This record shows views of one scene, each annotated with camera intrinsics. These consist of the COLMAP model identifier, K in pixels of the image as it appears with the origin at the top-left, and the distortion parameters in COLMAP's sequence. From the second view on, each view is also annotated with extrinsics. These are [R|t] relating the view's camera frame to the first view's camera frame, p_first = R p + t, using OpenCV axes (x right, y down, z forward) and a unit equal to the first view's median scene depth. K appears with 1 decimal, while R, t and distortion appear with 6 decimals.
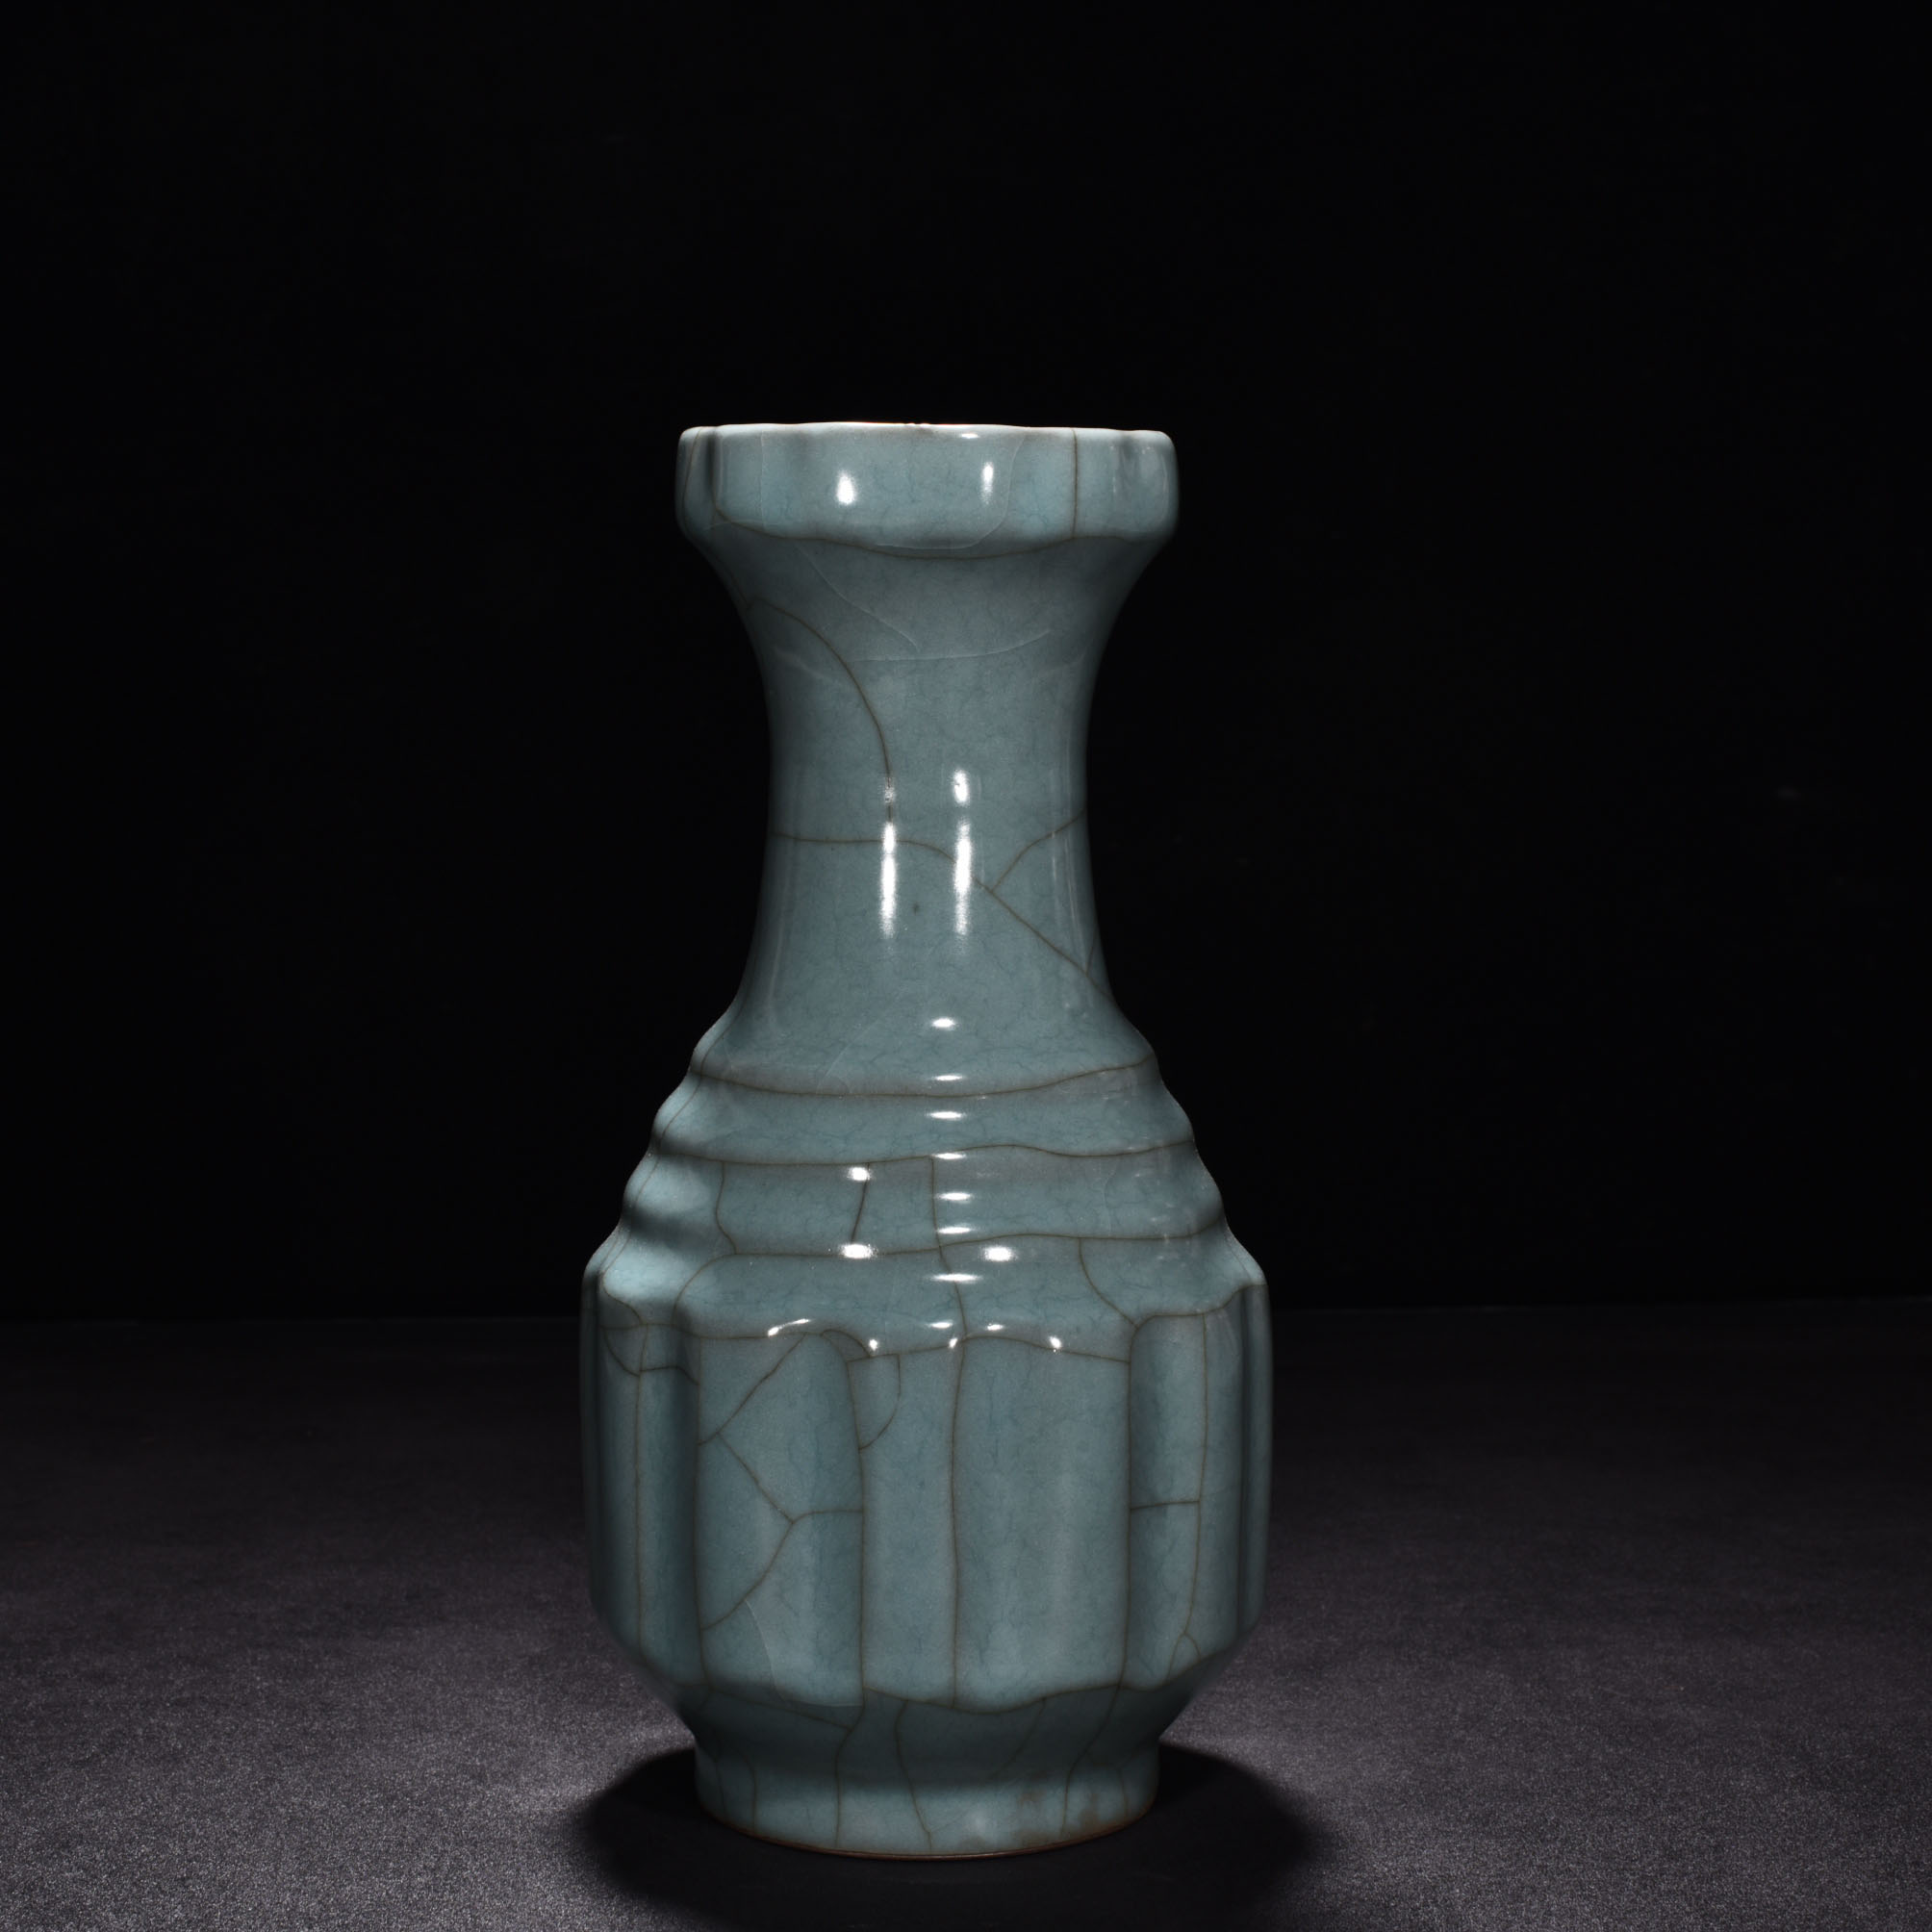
lens RADIAL K [[4527.7, 0, 963.8], [0, 4527.7, 967.7], [0, 0, 1]] dist [-0.193021, 0.000000]
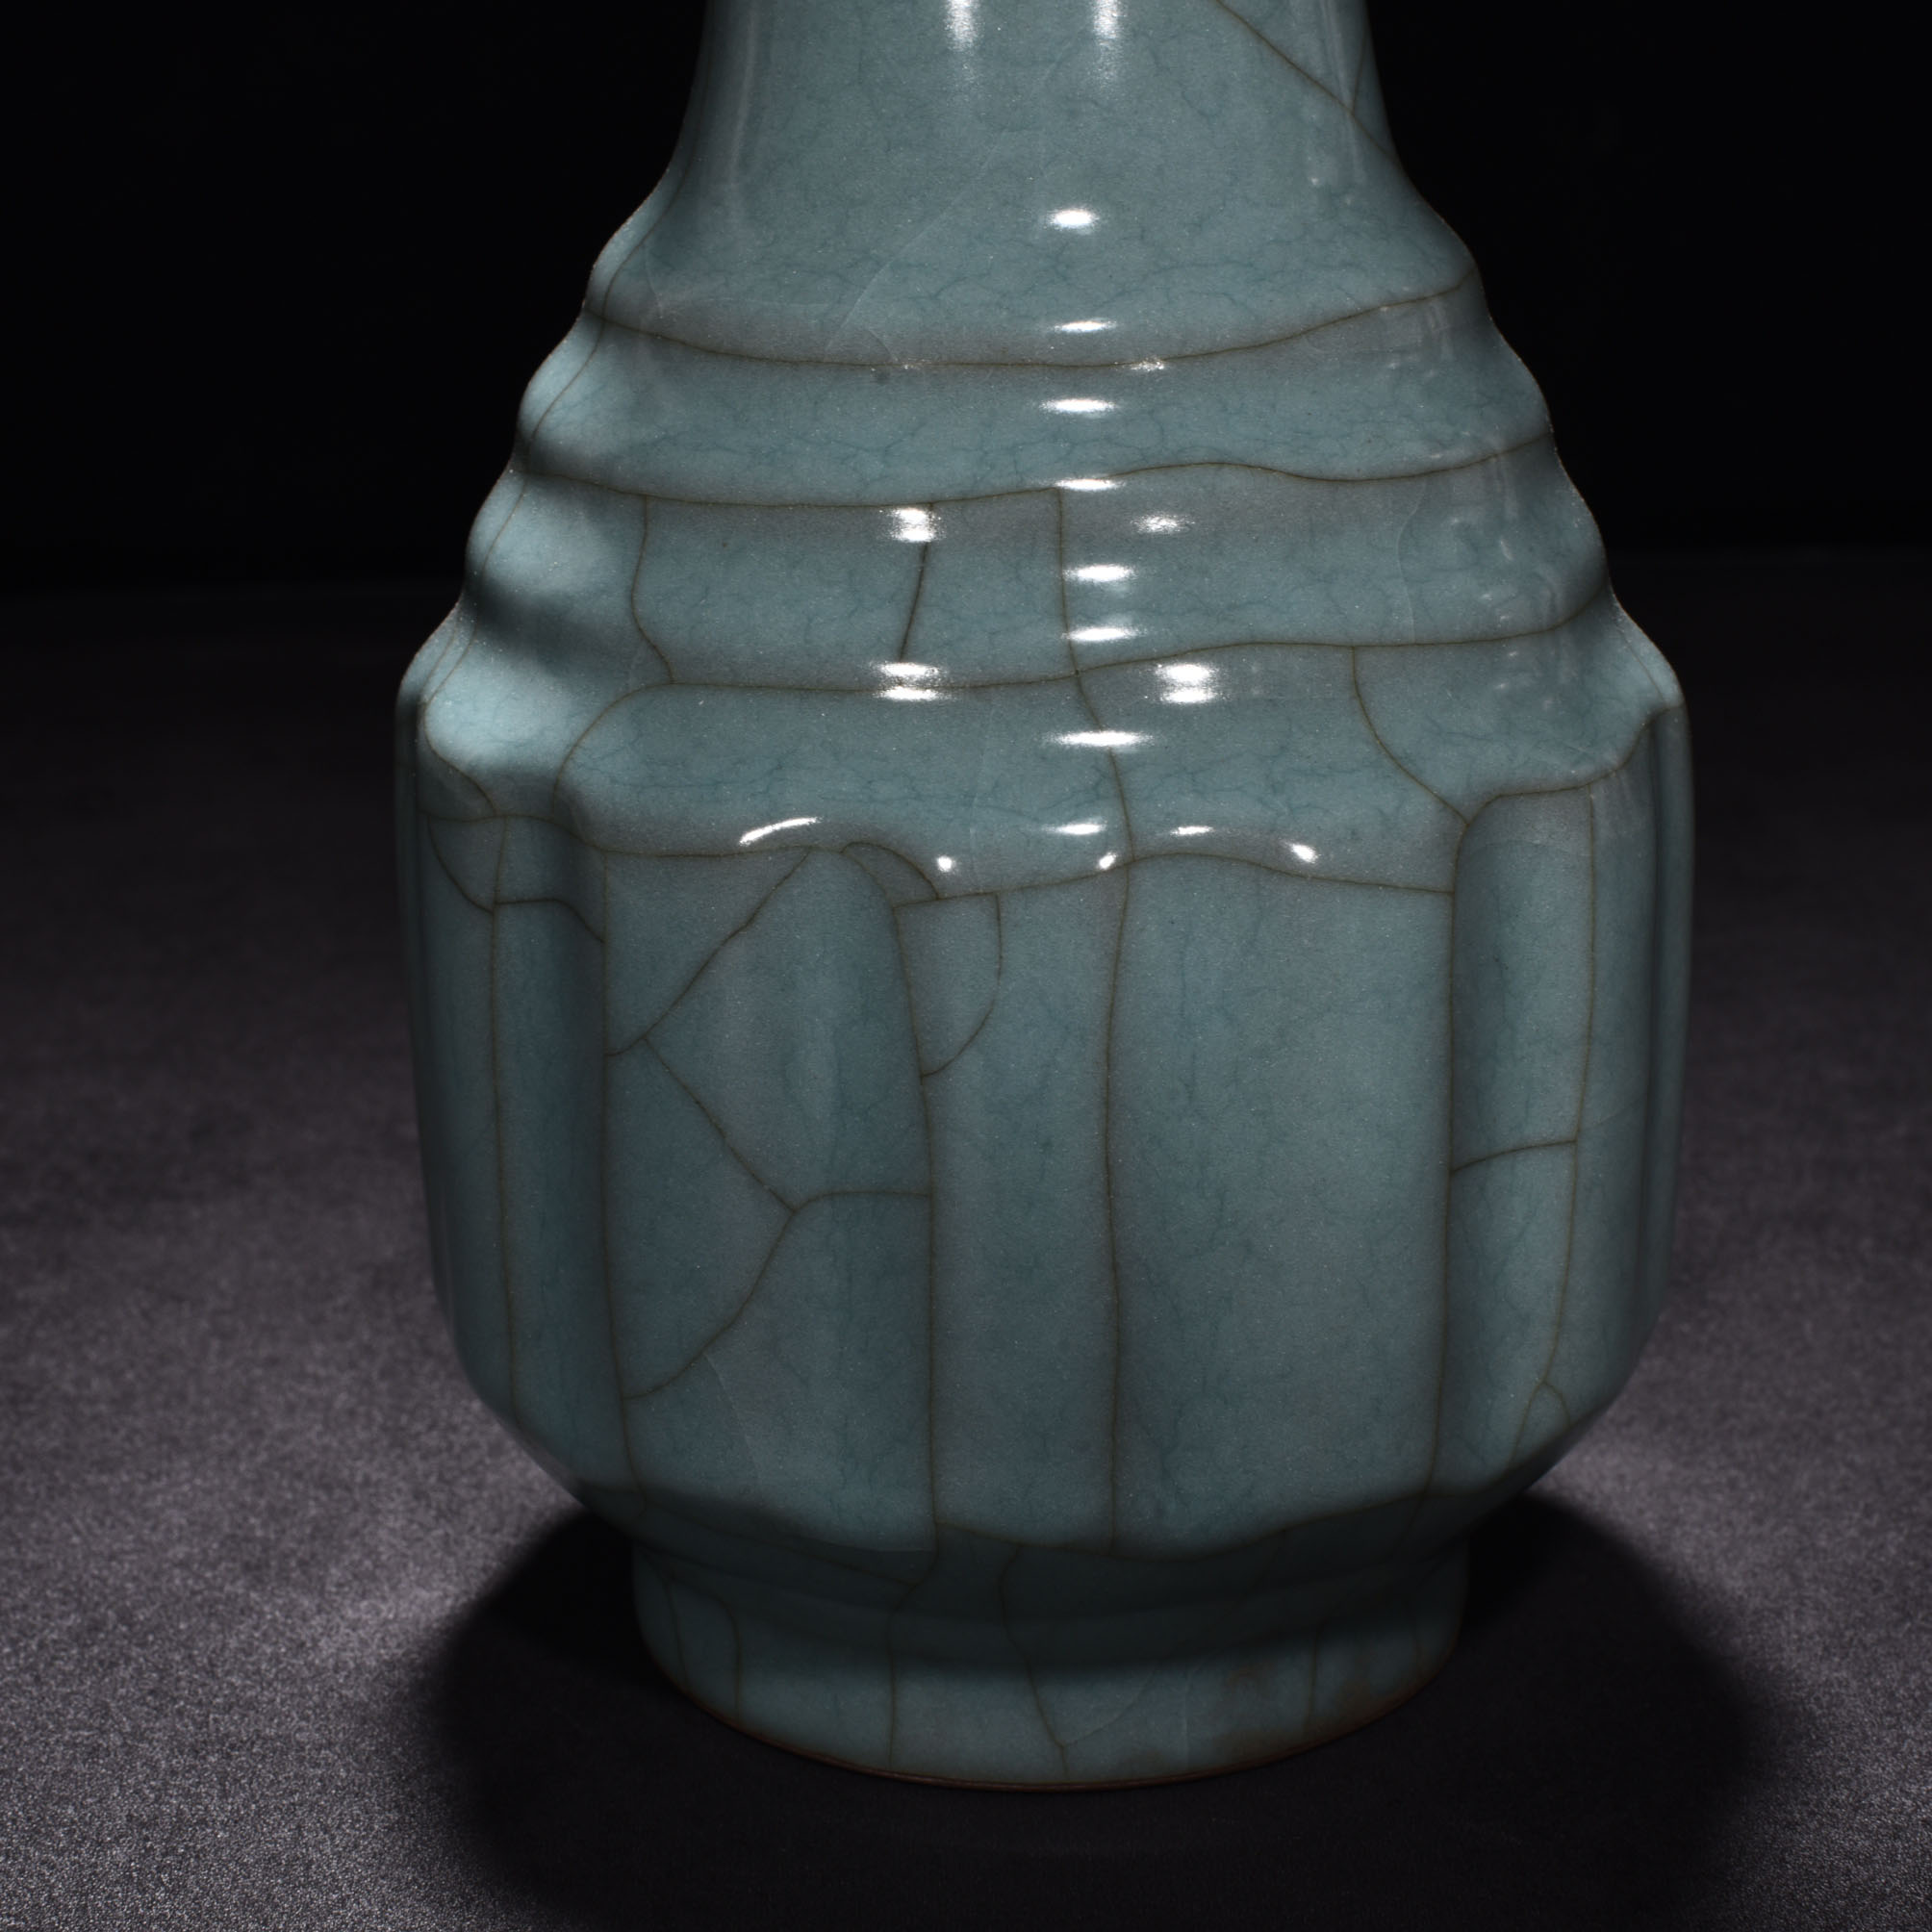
lens RADIAL K [[4527.7, 0, 970.3], [0, 4527.7, 969.2], [0, 0, 1]] dist [-0.193021, 0.000000]
pose [[0.999859, -0.011751, -0.012001, -0.010984], [0.013931, 0.979353, 0.201677, -0.006750], [0.009383, -0.201816, 0.979379, 0.484977]]
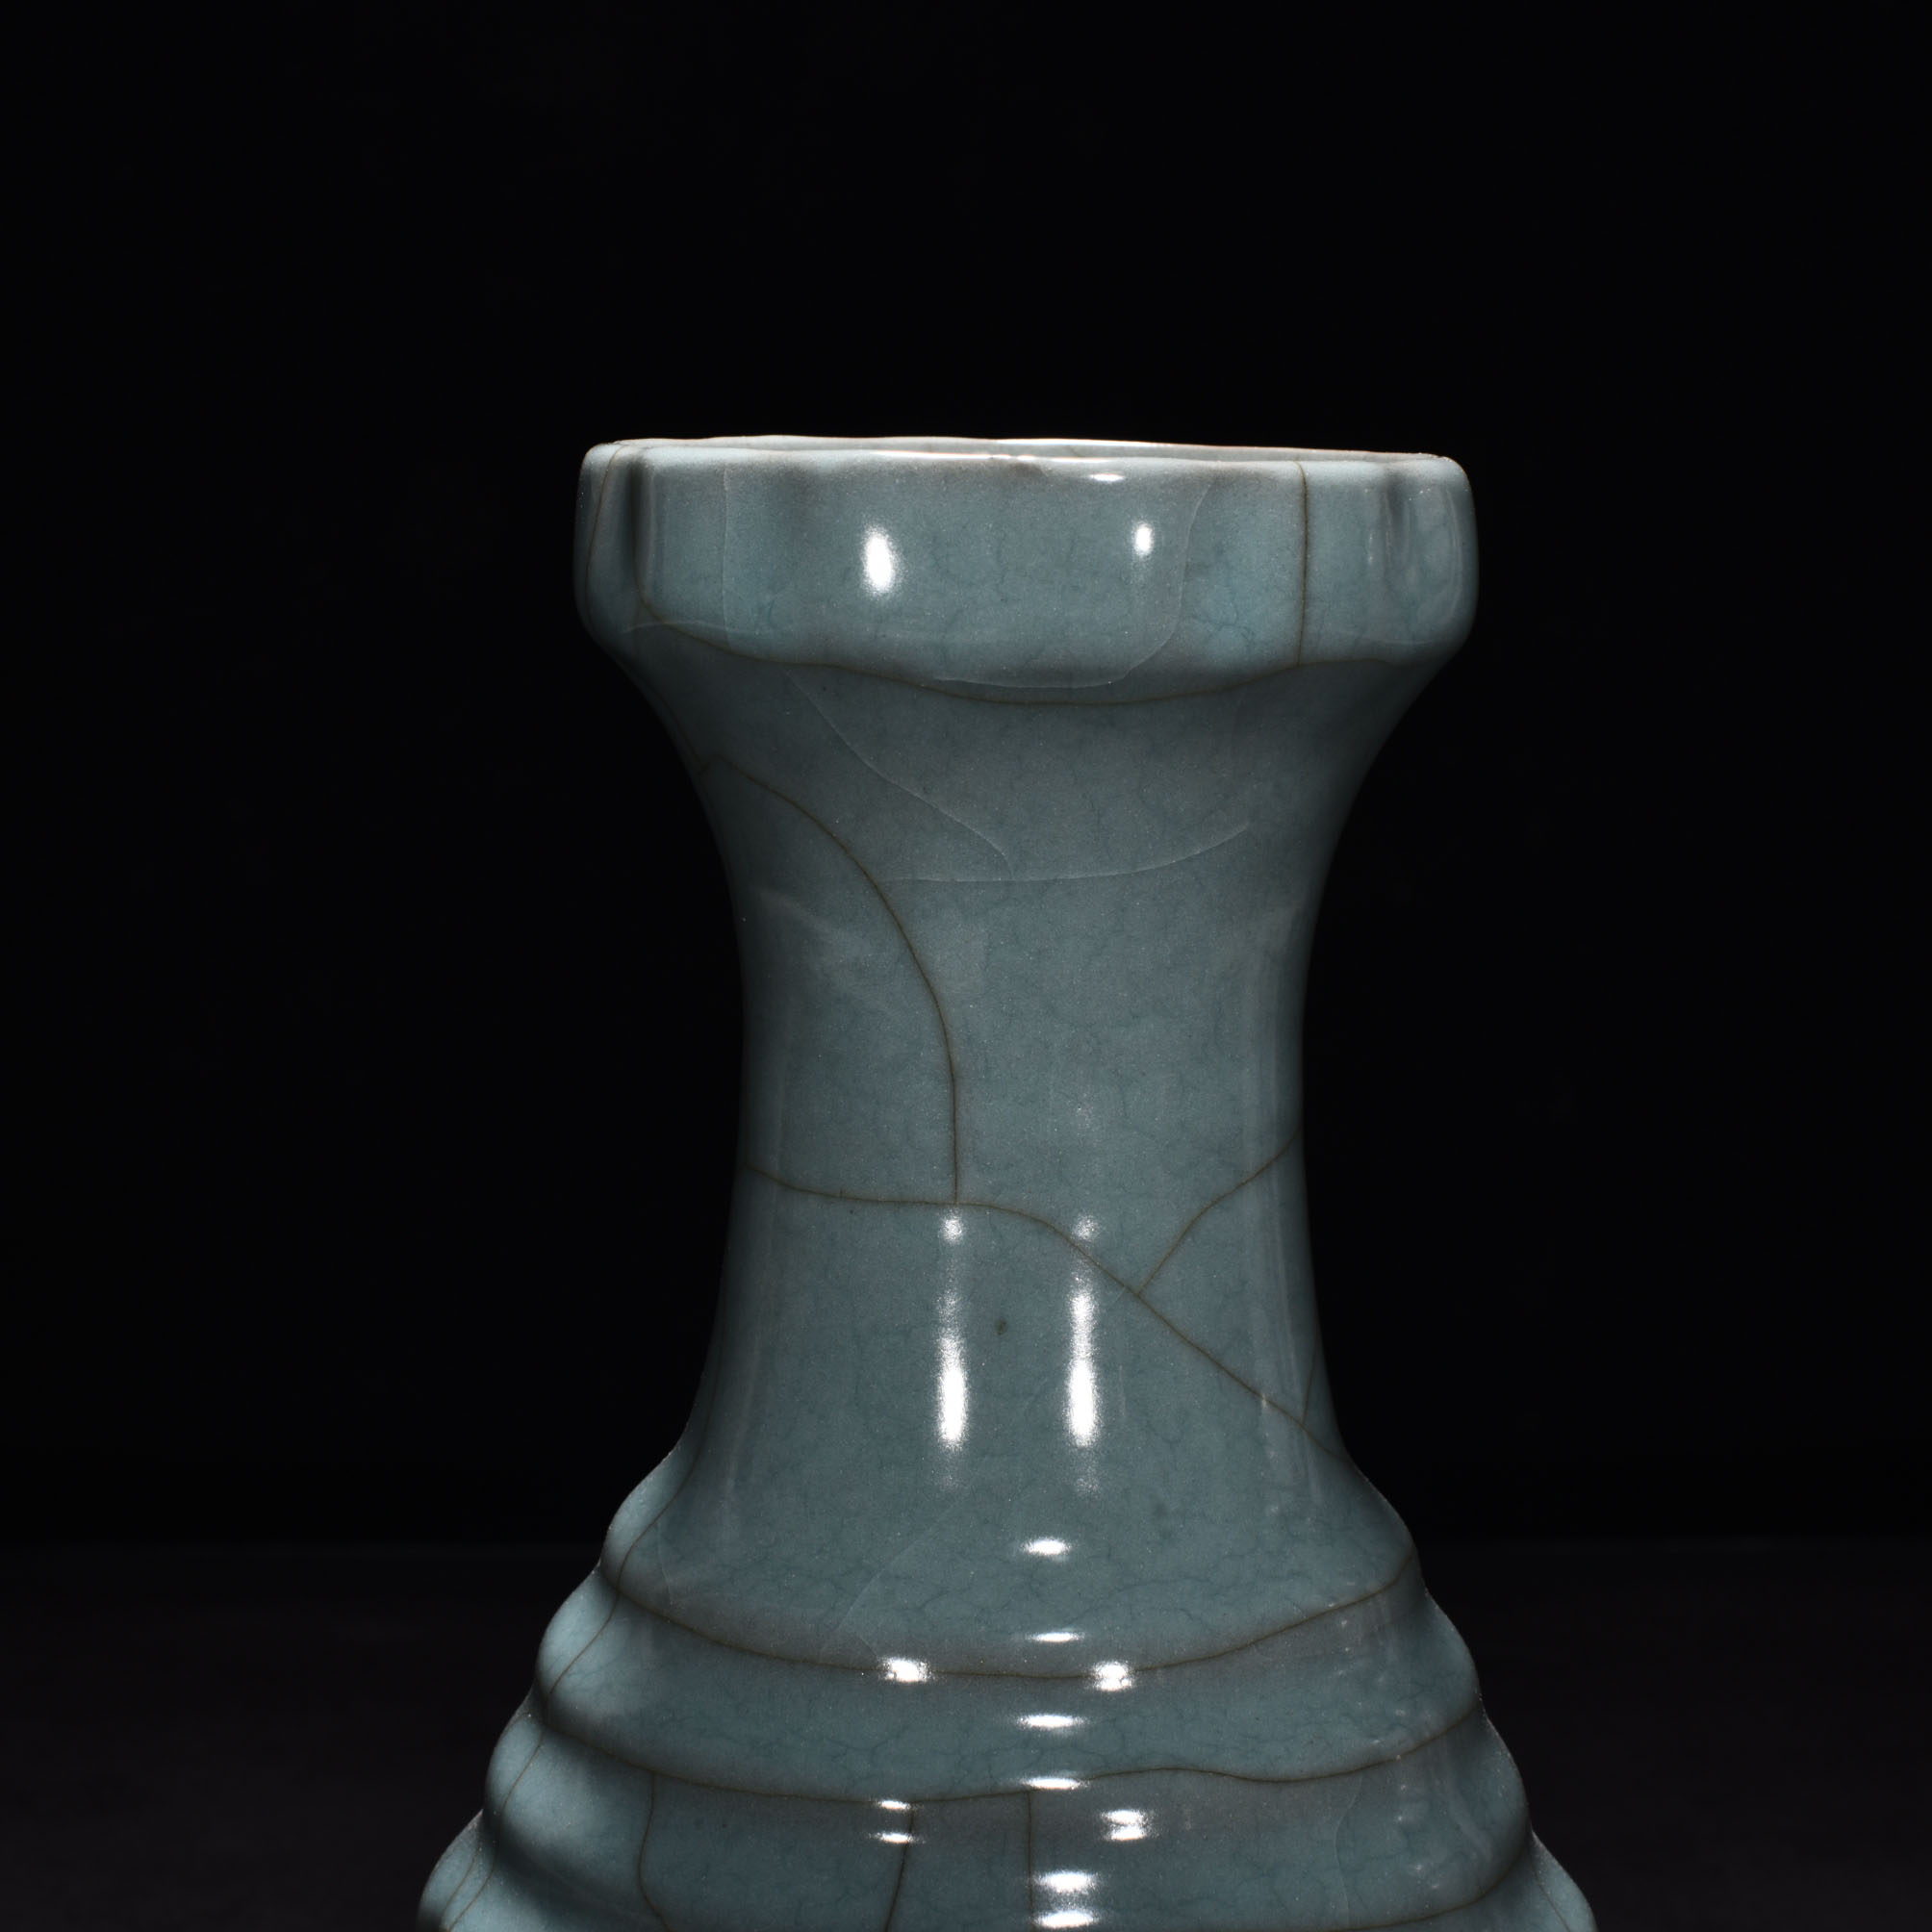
lens RADIAL K [[4527.7, 0, 976.8], [0, 4527.7, 973.0], [0, 0, 1]] dist [-0.193021, 0.000000]
pose [[0.999939, 0.008214, -0.007429, -0.009677], [-0.007931, 0.999270, 0.037375, -0.075600], [0.007731, -0.037314, 0.999274, 0.441656]]
